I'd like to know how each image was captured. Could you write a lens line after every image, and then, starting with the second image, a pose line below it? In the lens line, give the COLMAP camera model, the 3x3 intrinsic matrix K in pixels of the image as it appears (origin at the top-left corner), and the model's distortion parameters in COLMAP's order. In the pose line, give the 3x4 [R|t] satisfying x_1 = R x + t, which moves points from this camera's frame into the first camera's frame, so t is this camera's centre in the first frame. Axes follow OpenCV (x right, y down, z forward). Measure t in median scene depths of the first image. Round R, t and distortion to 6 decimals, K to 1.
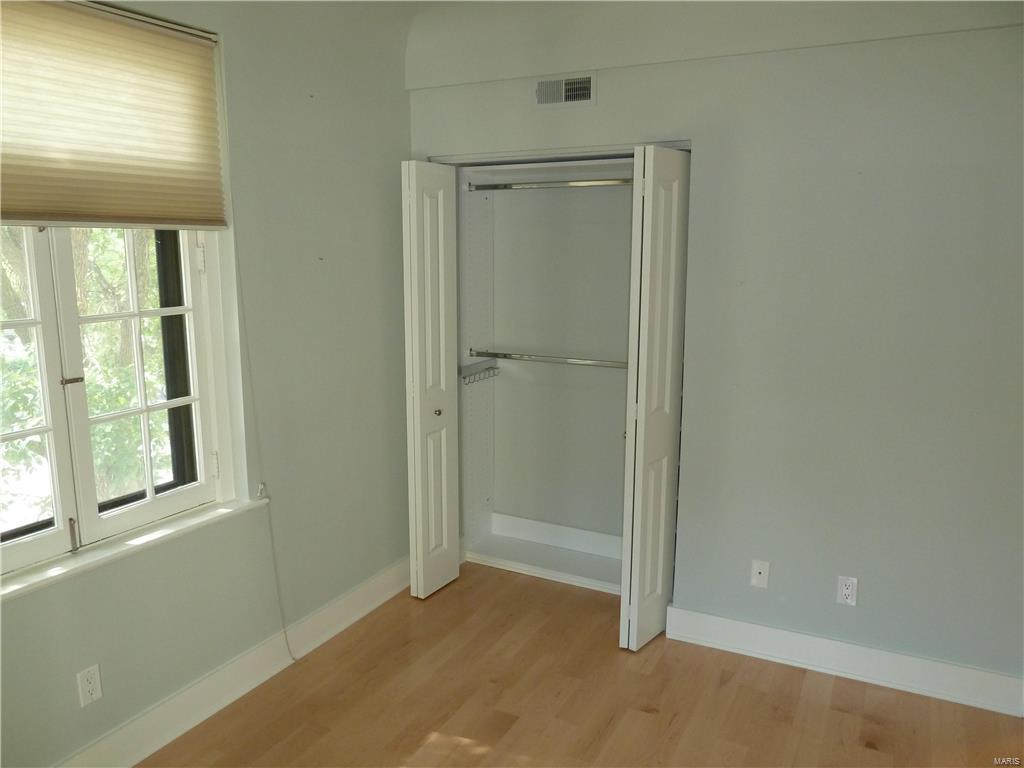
lens RADIAL K [[779.8, 0, 512.0], [0, 779.8, 384.0], [0, 0, 1]] dist [-0.005960, -0.003498]
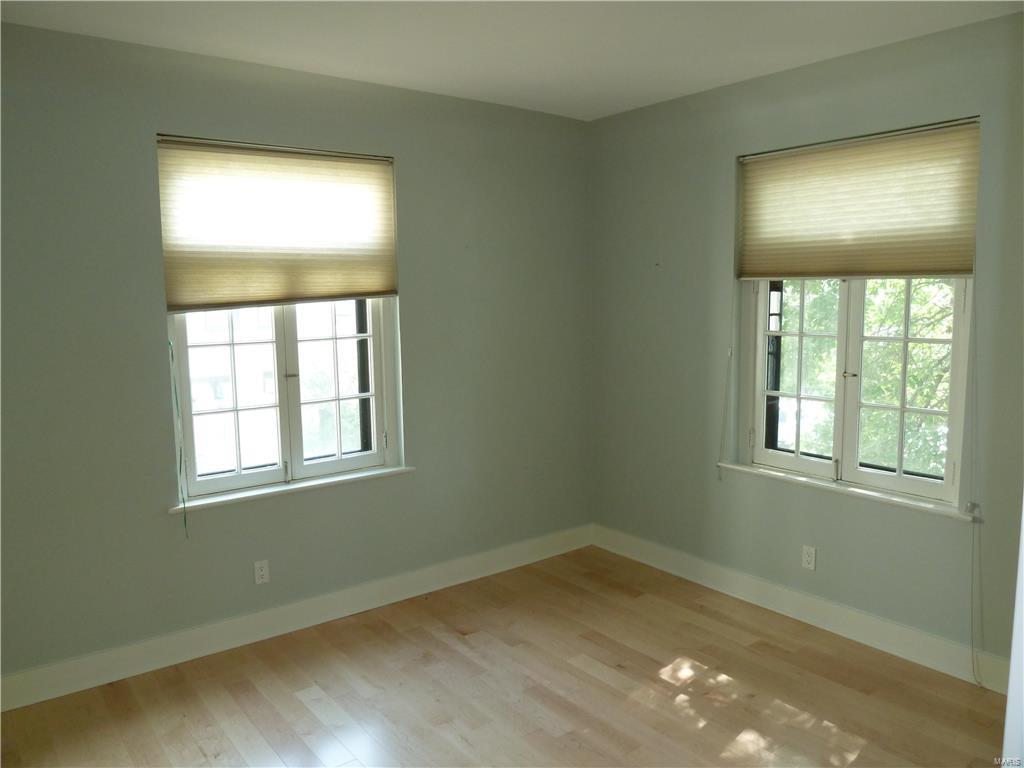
lens RADIAL K [[779.8, 0, 512.0], [0, 779.8, 384.0], [0, 0, 1]] dist [-0.005960, -0.003498]
pose [[-0.390990, 0.113916, -0.913318, 1.123087], [-0.150466, 0.971050, 0.185531, -0.174139], [0.908012, 0.209964, -0.362530, 0.930494]]
